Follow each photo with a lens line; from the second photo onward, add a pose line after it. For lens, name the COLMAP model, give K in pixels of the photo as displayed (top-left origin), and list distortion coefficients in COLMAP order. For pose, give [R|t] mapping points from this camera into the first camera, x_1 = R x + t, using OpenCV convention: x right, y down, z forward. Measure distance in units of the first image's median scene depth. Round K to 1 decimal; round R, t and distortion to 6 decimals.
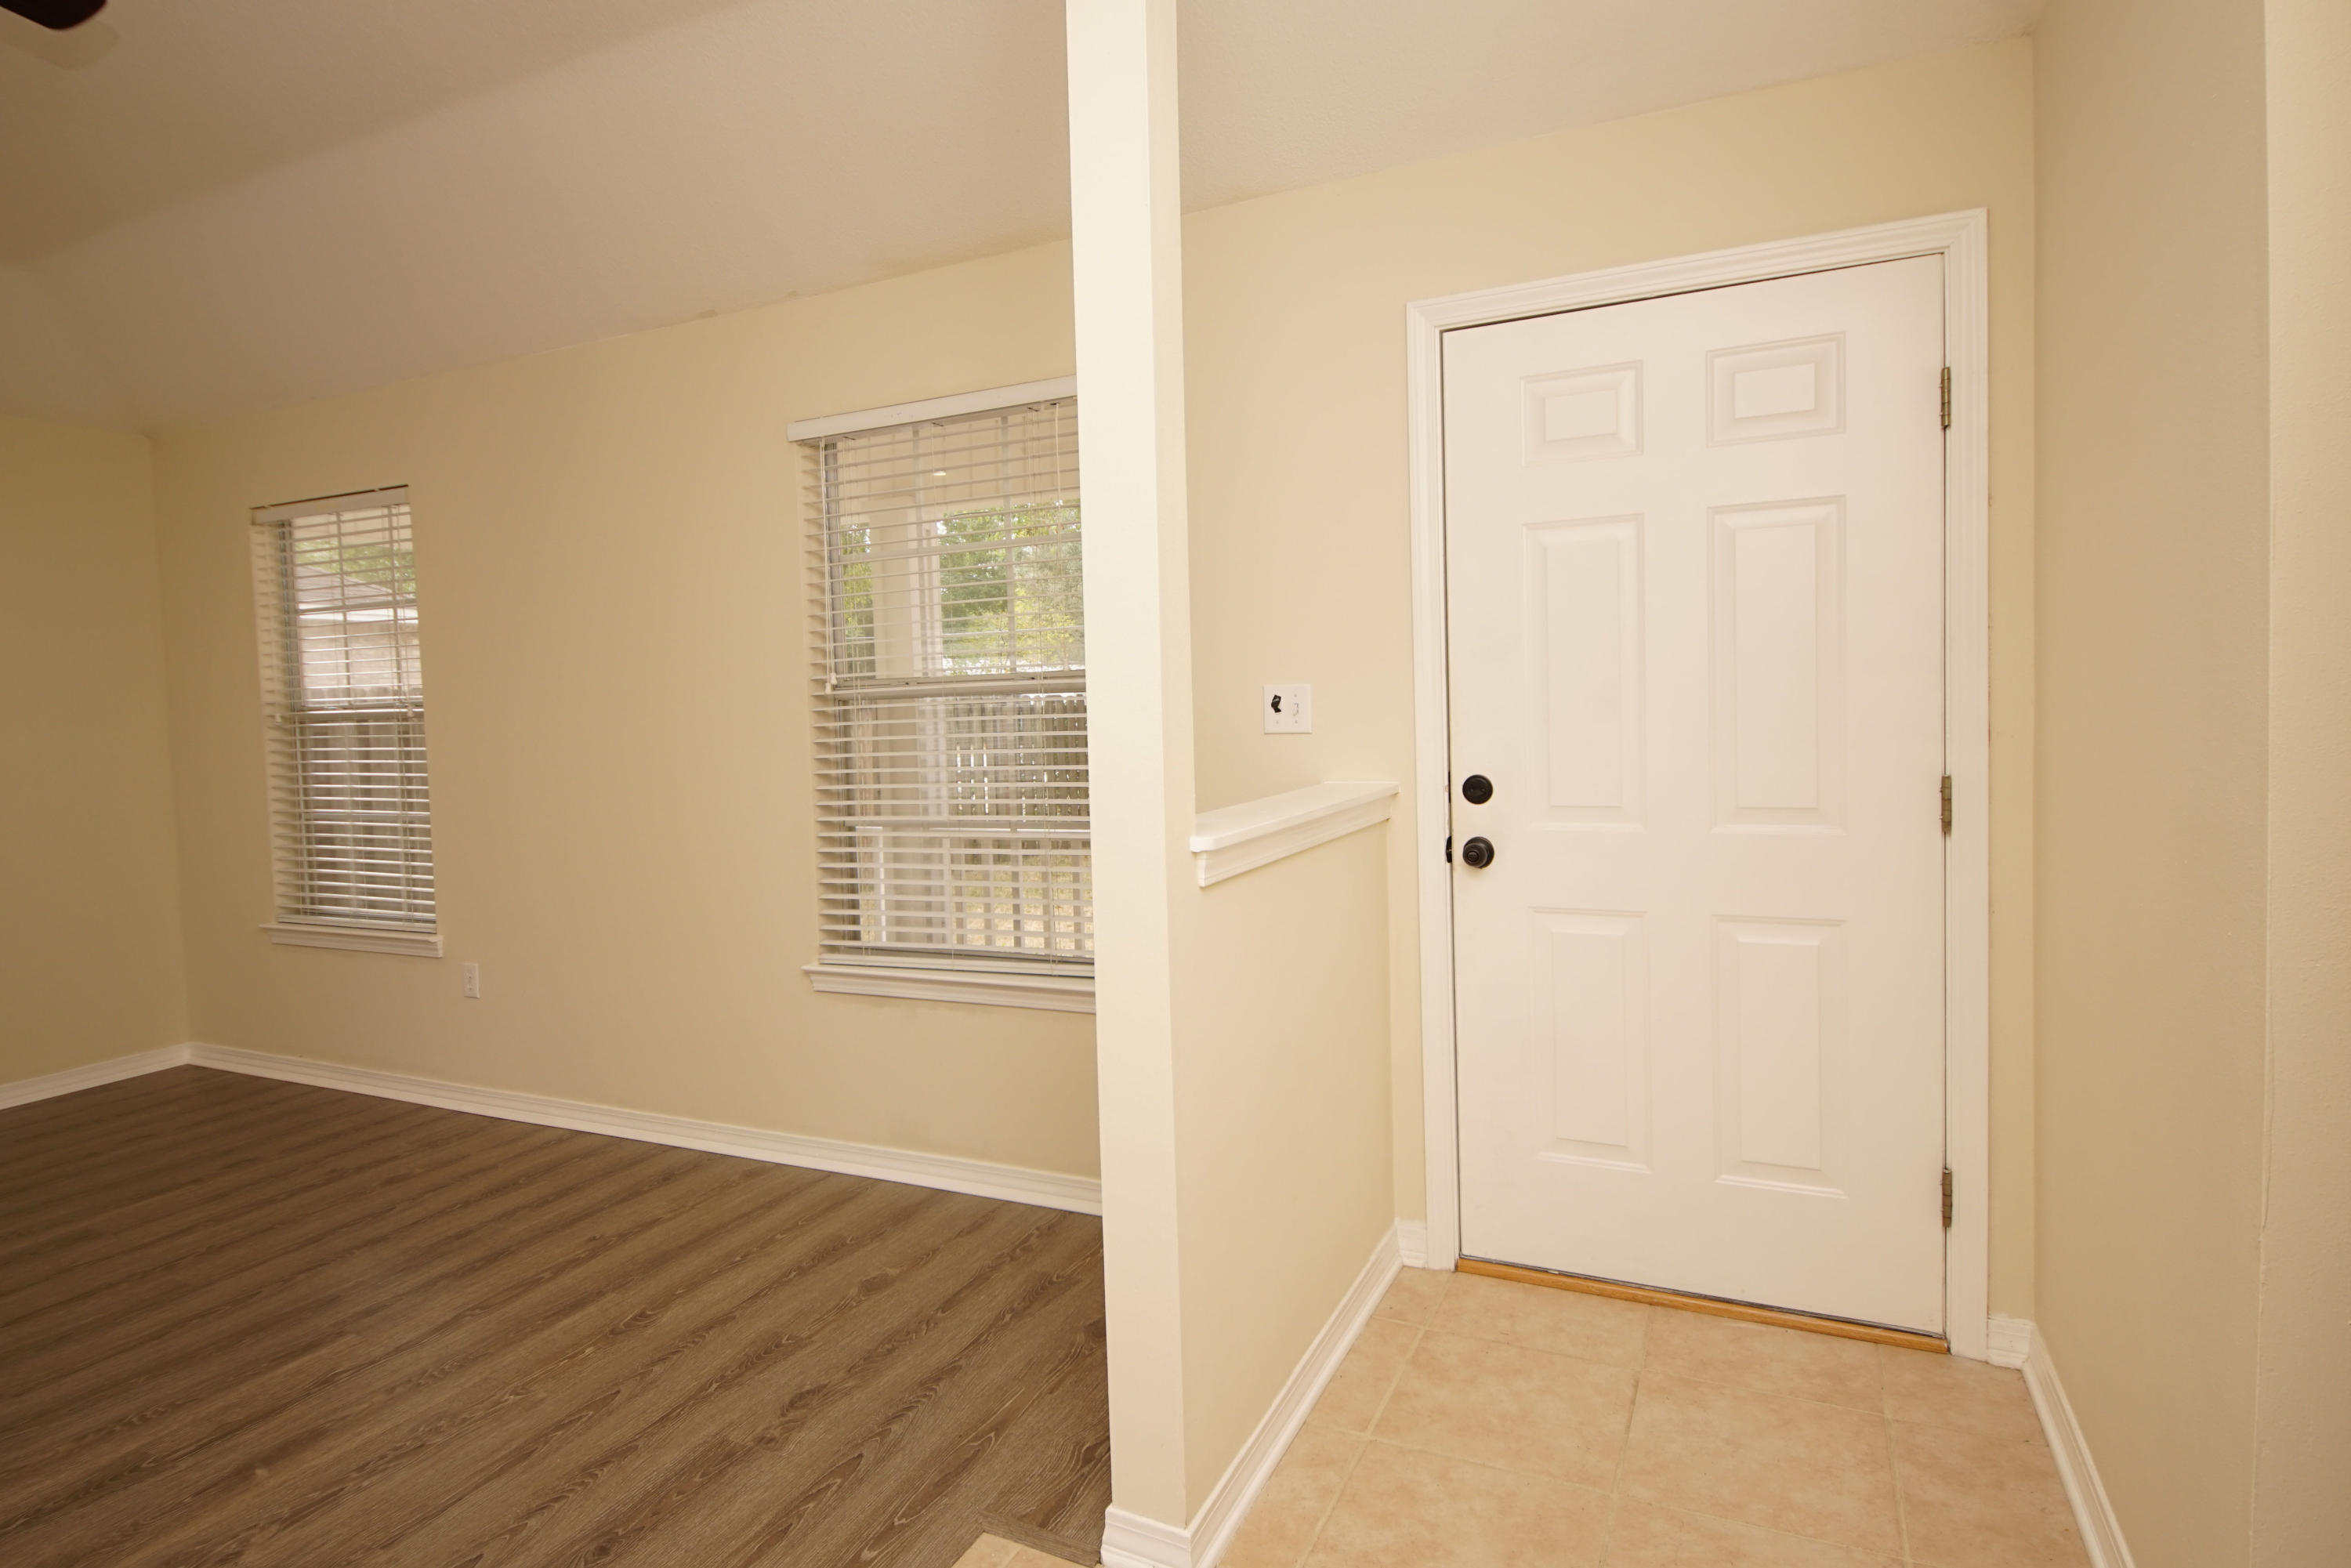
lens RADIAL K [[1259.3, 0, 1156.5], [0, 1259.3, 763.9], [0, 0, 1]] dist [0.040010, -0.039161]
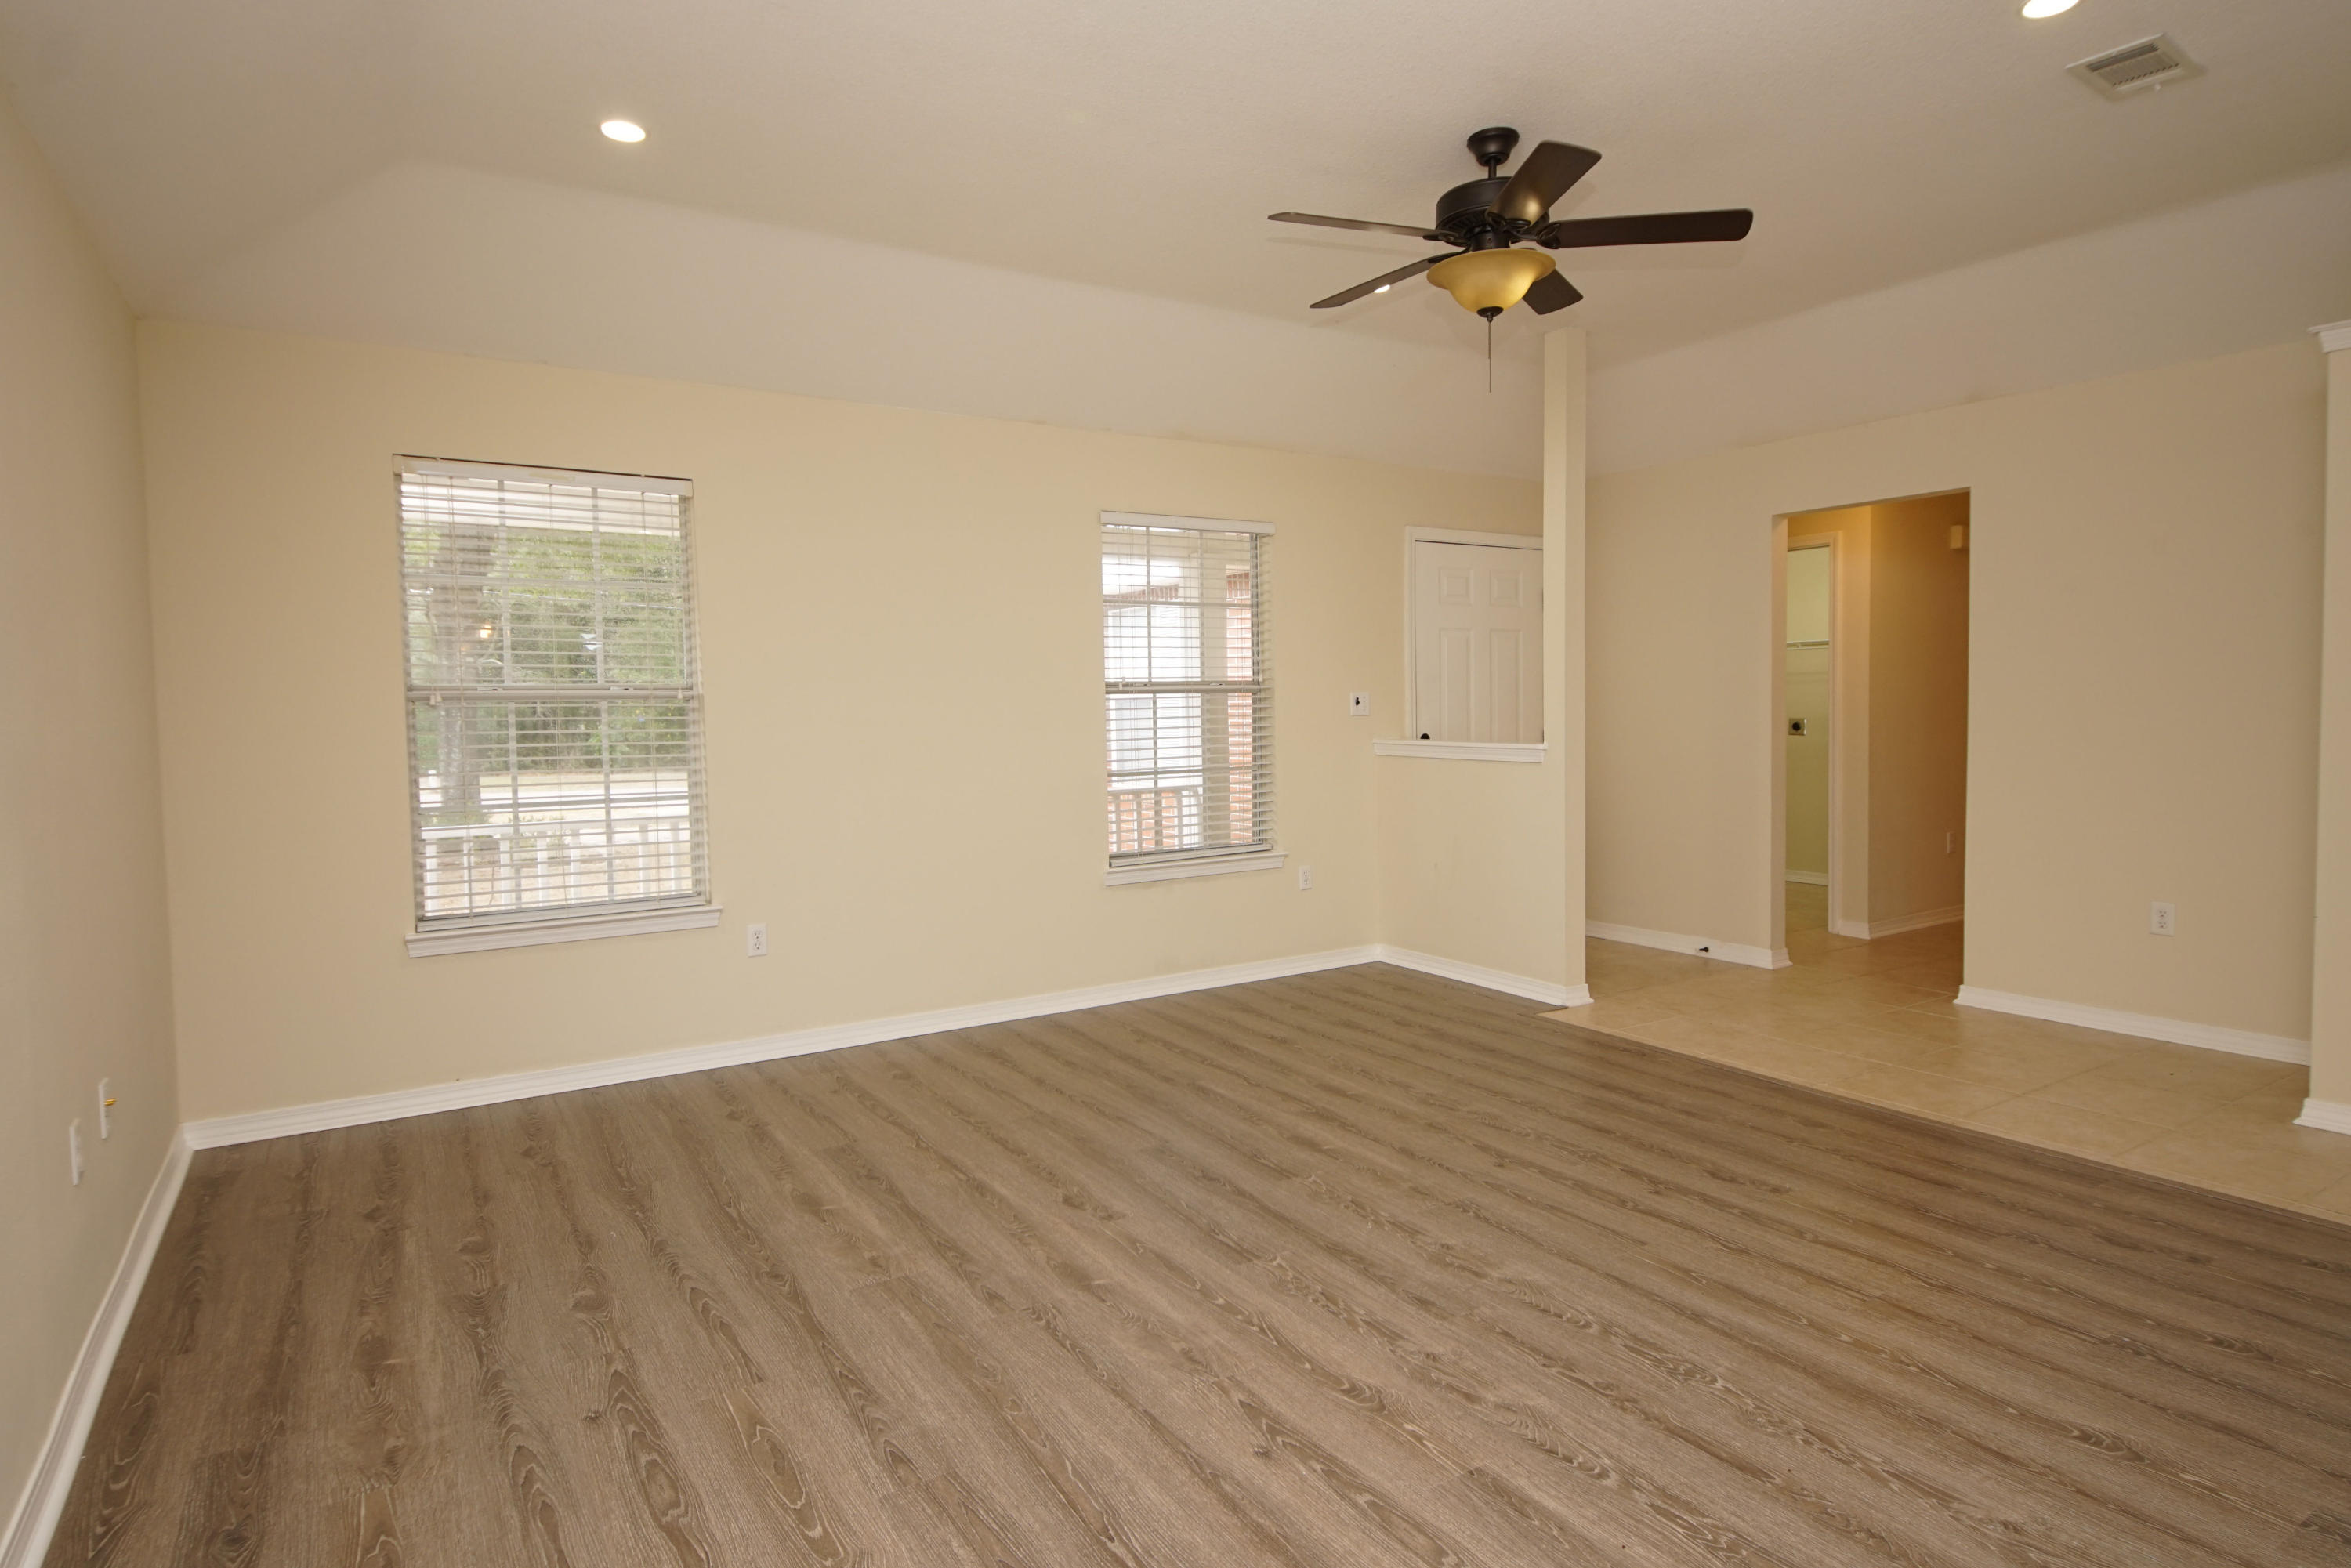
lens RADIAL K [[1259.3, 0, 1156.5], [0, 1259.3, 763.9], [0, 0, 1]] dist [0.040010, -0.039161]
pose [[0.537665, -0.015578, 0.843015, -1.961053], [0.039074, 0.999215, -0.006456, 0.059193], [-0.842253, 0.036411, 0.537852, 0.177442]]
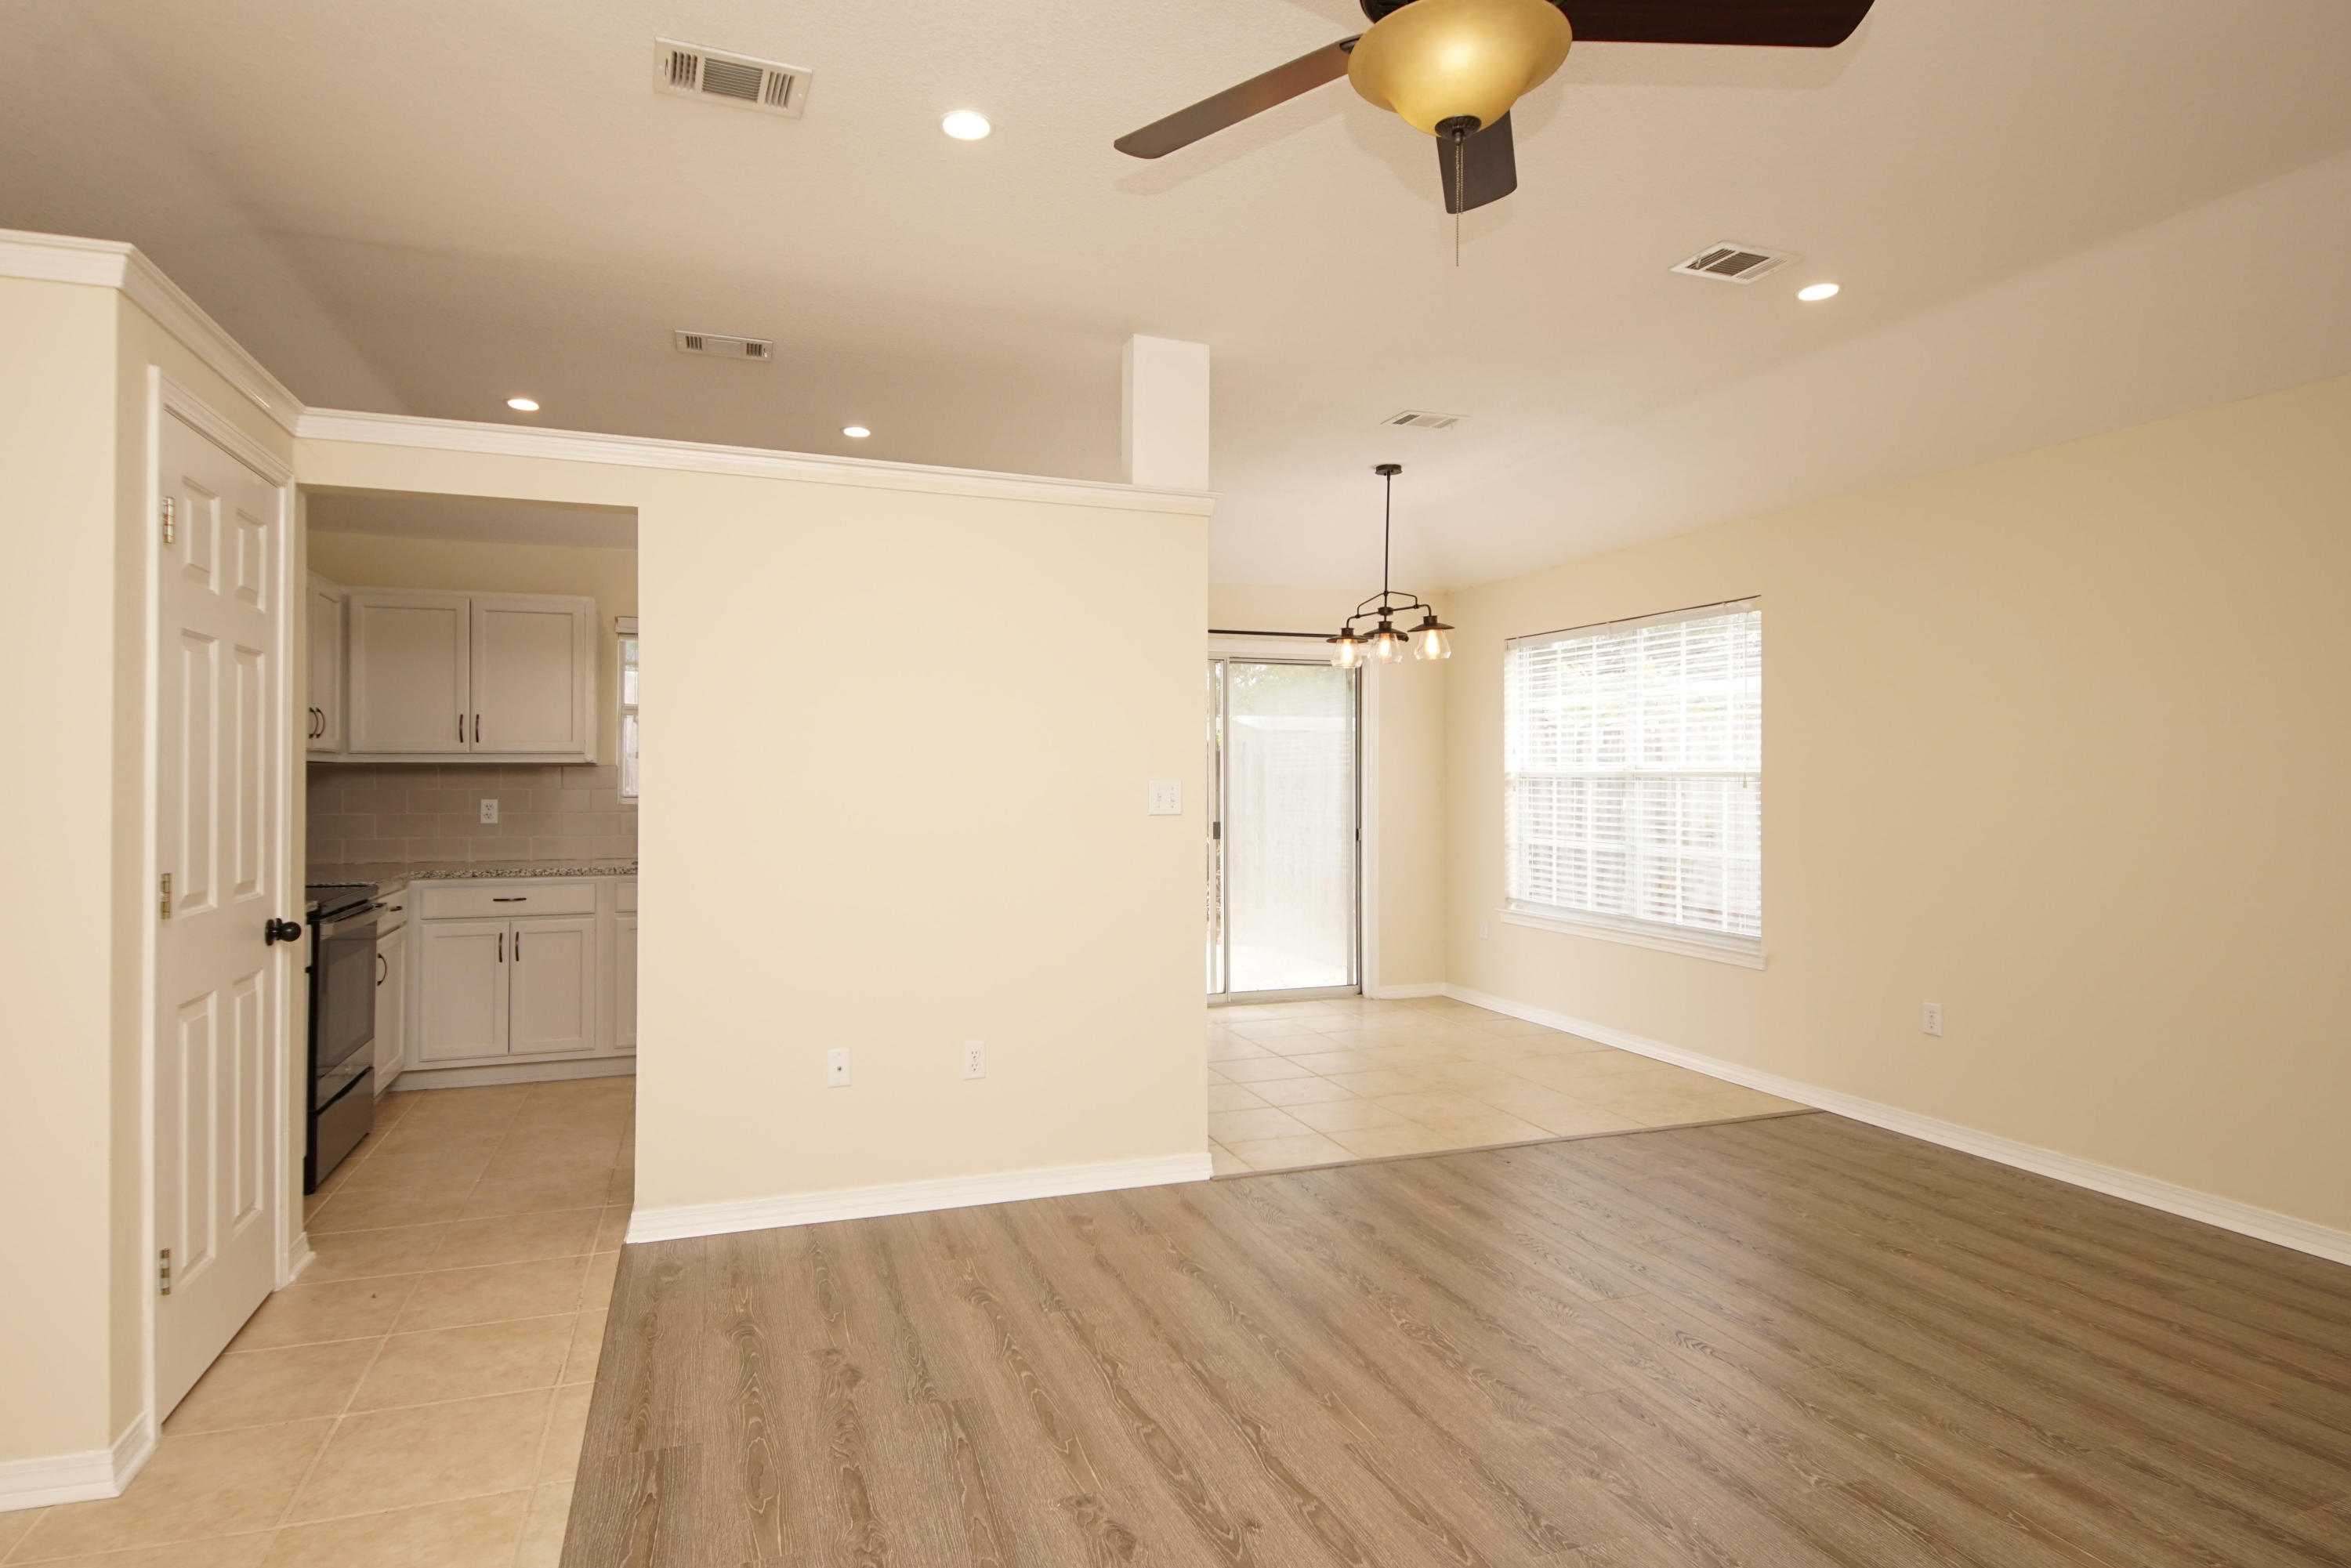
lens RADIAL K [[1259.3, 0, 1156.5], [0, 1259.3, 763.9], [0, 0, 1]] dist [0.040010, -0.039161]
pose [[-0.704338, 0.023801, -0.709465, -0.089865], [-0.012784, 0.998850, 0.046201, -0.053446], [0.709749, 0.041611, -0.703224, 0.952899]]
